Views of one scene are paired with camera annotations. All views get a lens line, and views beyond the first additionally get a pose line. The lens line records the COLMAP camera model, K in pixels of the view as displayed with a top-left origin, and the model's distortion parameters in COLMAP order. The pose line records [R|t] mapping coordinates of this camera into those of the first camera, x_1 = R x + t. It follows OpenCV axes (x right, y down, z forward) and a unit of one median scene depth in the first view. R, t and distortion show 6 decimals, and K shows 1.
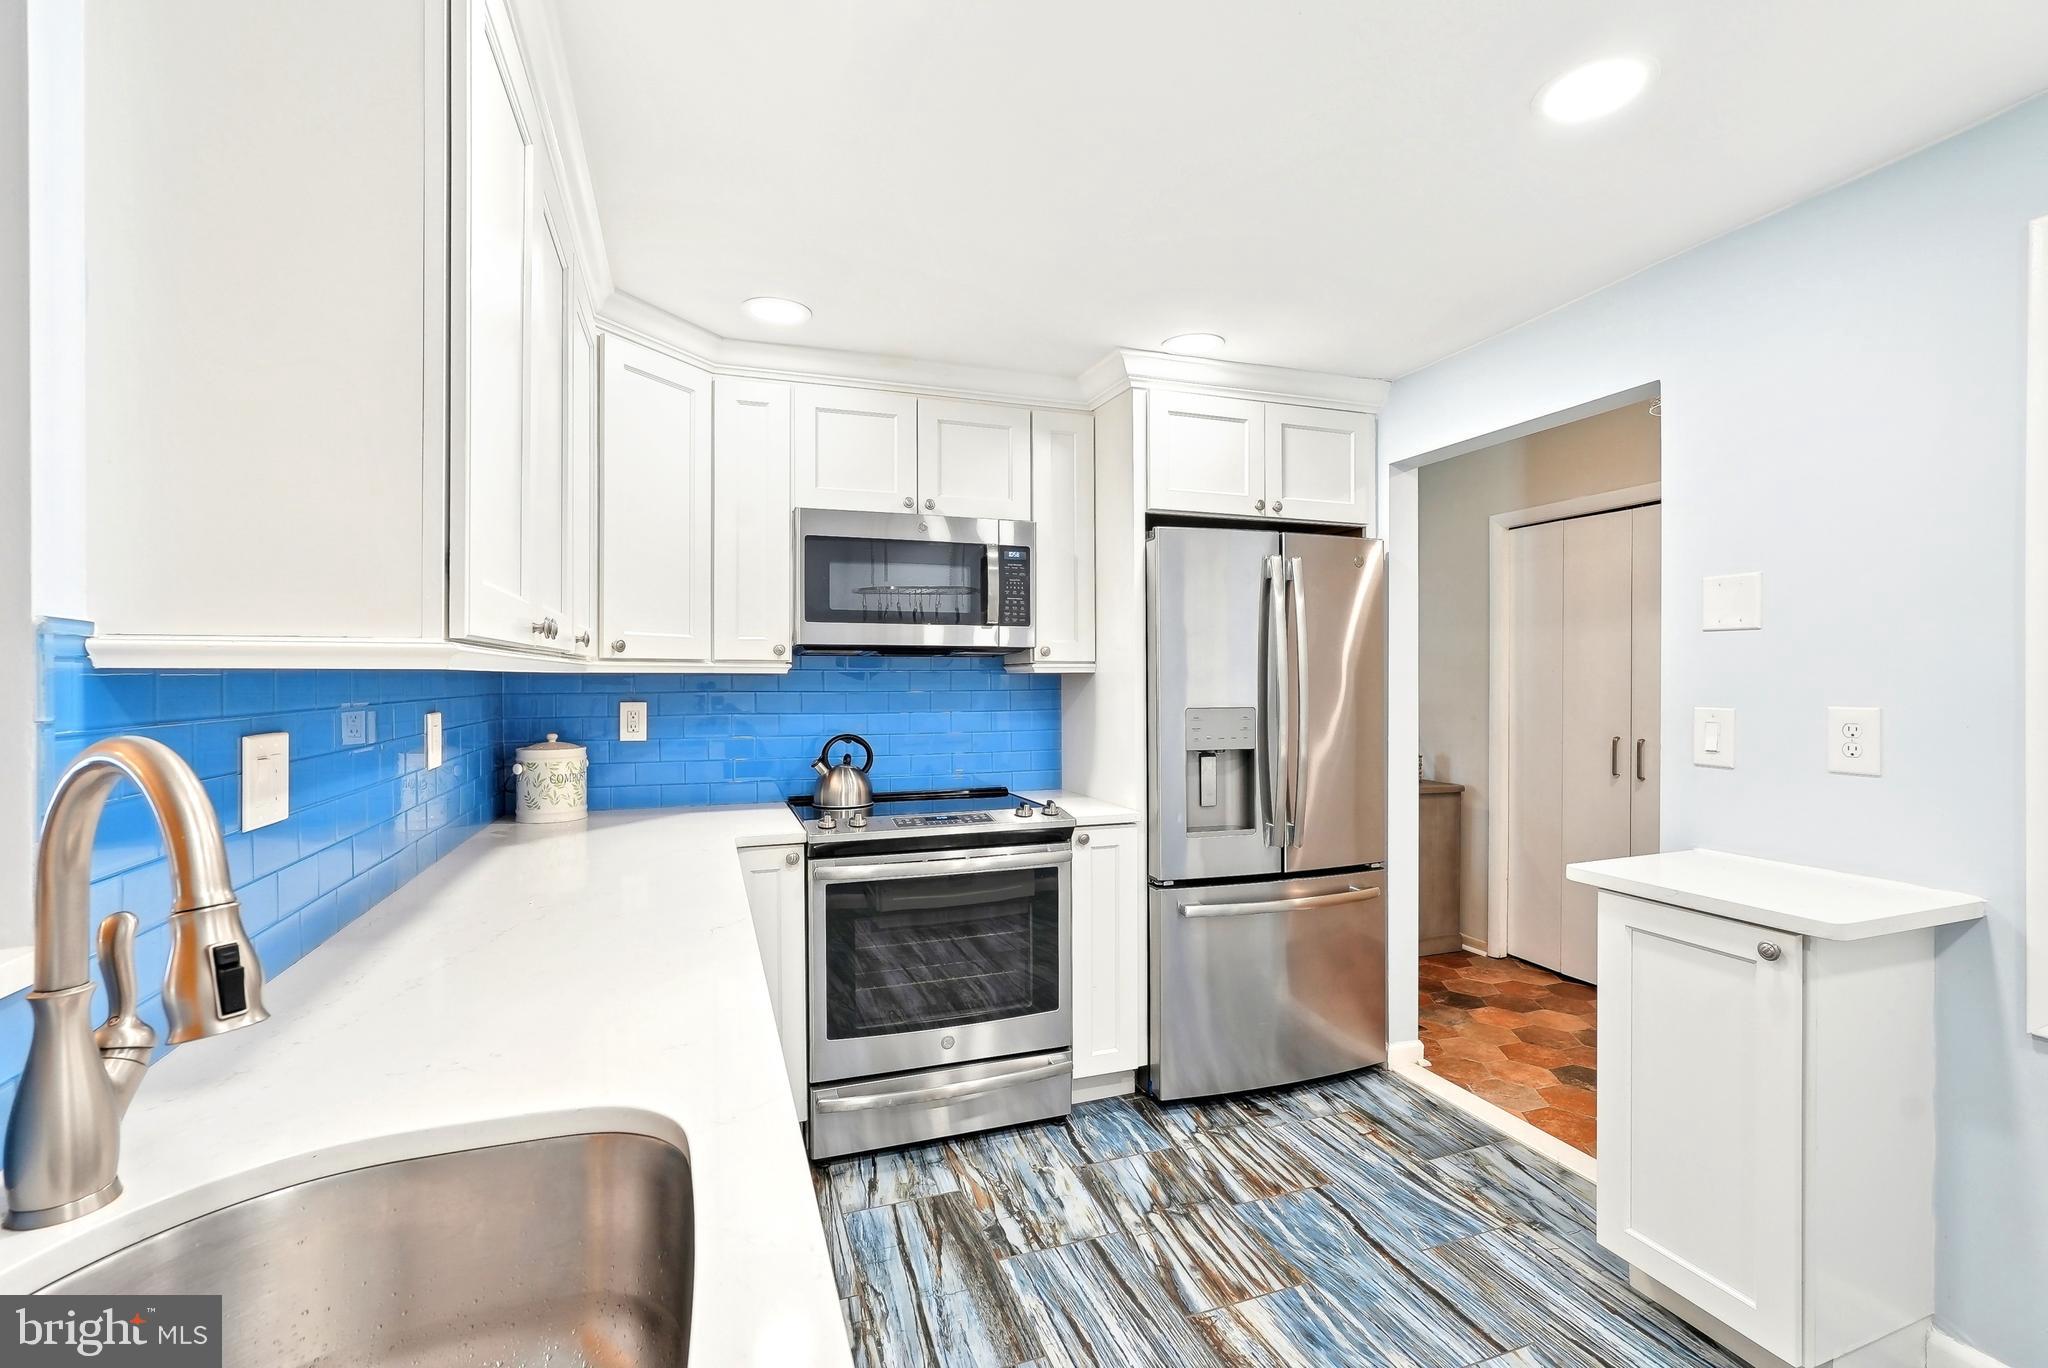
lens RADIAL K [[908.6, 0, 1028.2], [0, 908.6, 680.1], [0, 0, 1]] dist [-0.016334, 0.008120]
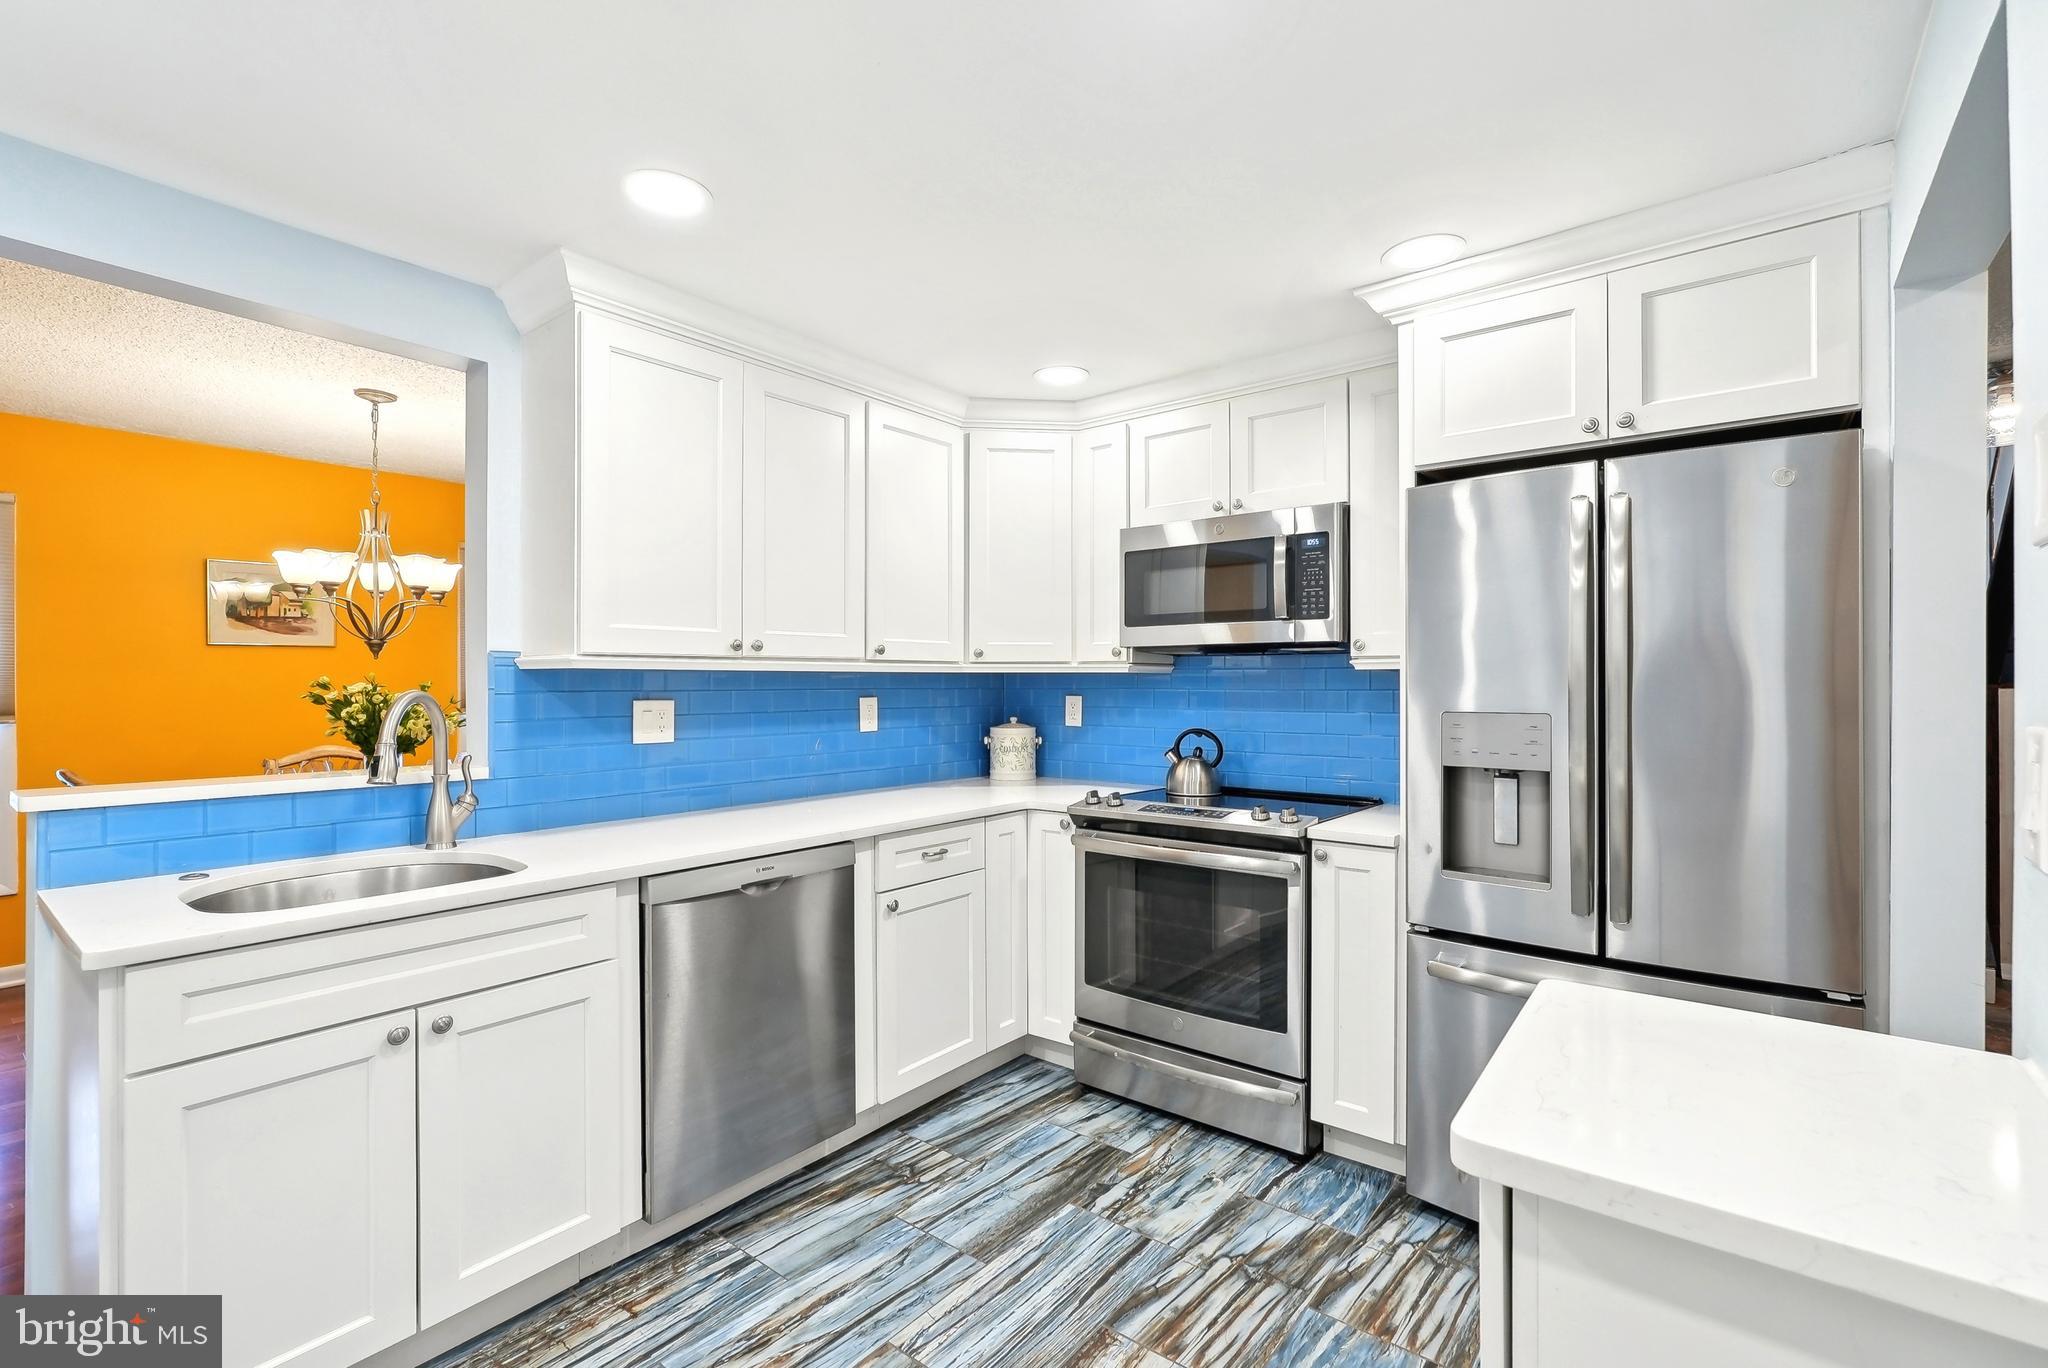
lens RADIAL K [[908.6, 0, 1028.2], [0, 908.6, 680.1], [0, 0, 1]] dist [-0.016334, 0.008120]
pose [[0.524549, -0.001519, -0.851379, 0.698088], [-0.003230, 0.999988, -0.003774, 0.008209], [0.851374, 0.004729, 0.524538, 0.299915]]
